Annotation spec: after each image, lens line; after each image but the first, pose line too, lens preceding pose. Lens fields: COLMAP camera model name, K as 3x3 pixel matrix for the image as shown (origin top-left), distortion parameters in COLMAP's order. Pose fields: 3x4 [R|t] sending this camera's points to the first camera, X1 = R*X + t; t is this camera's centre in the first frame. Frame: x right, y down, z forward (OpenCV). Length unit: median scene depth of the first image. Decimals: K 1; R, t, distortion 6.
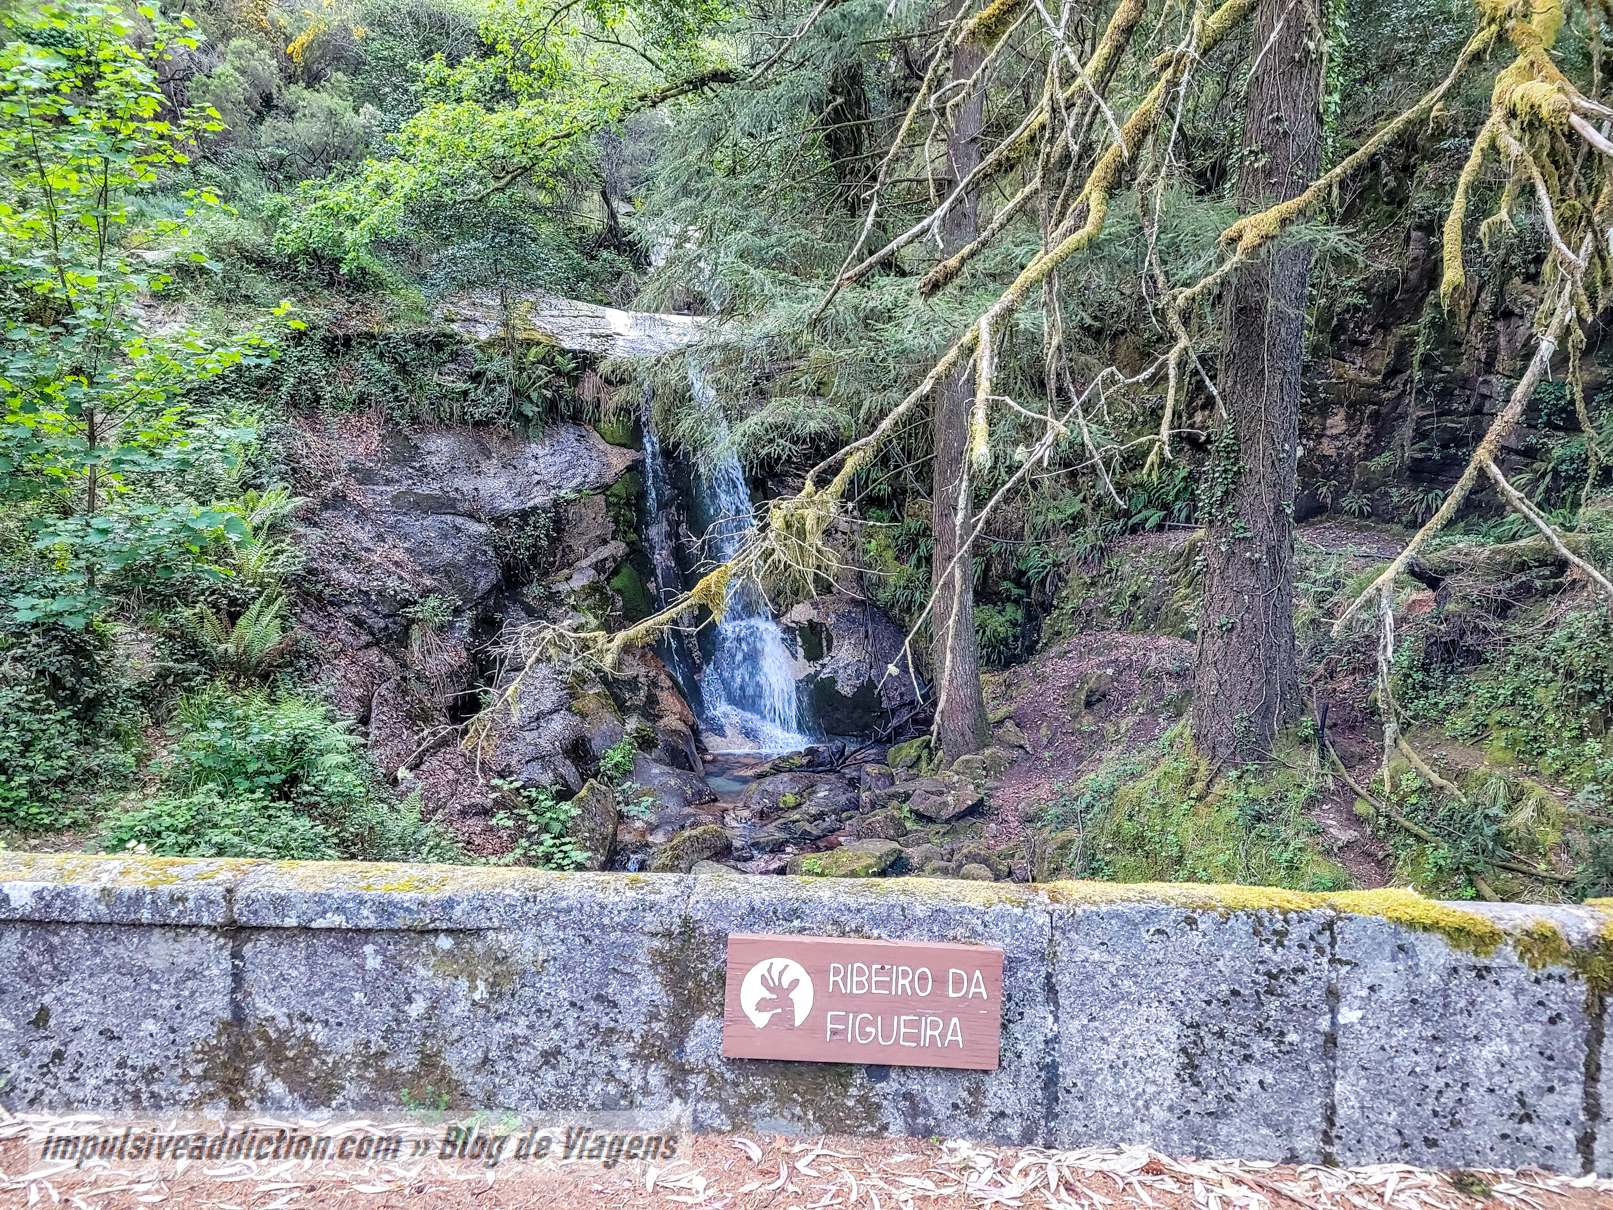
lens RADIAL K [[1224.0, 0, 816.2], [0, 1224.0, 646.6], [0, 0, 1]] dist [0.065100, -0.052695]
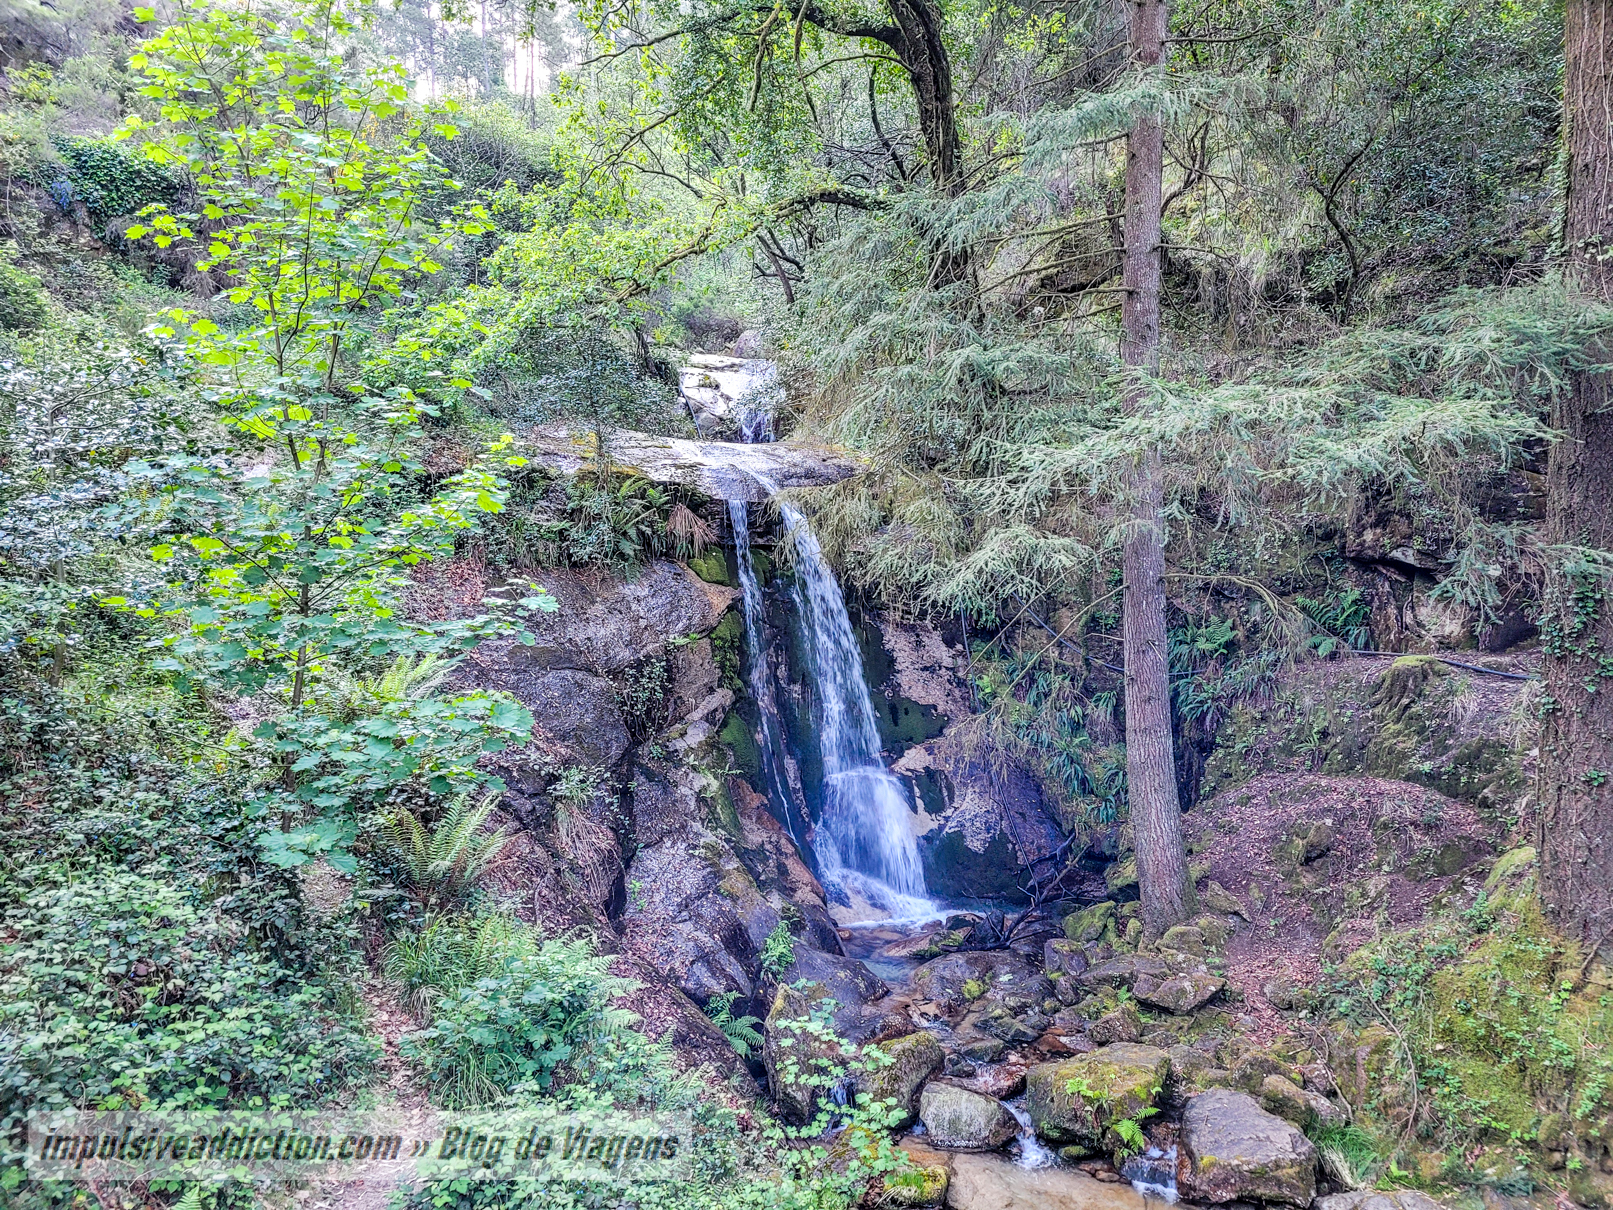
lens RADIAL K [[1224.0, 0, 811.0], [0, 1224.0, 616.5], [0, 0, 1]] dist [0.065100, -0.052695]
pose [[0.997544, -0.031388, 0.062617, -0.159557], [0.038828, 0.991847, -0.121378, -0.028474], [-0.058296, 0.123512, 0.990629, 0.108450]]
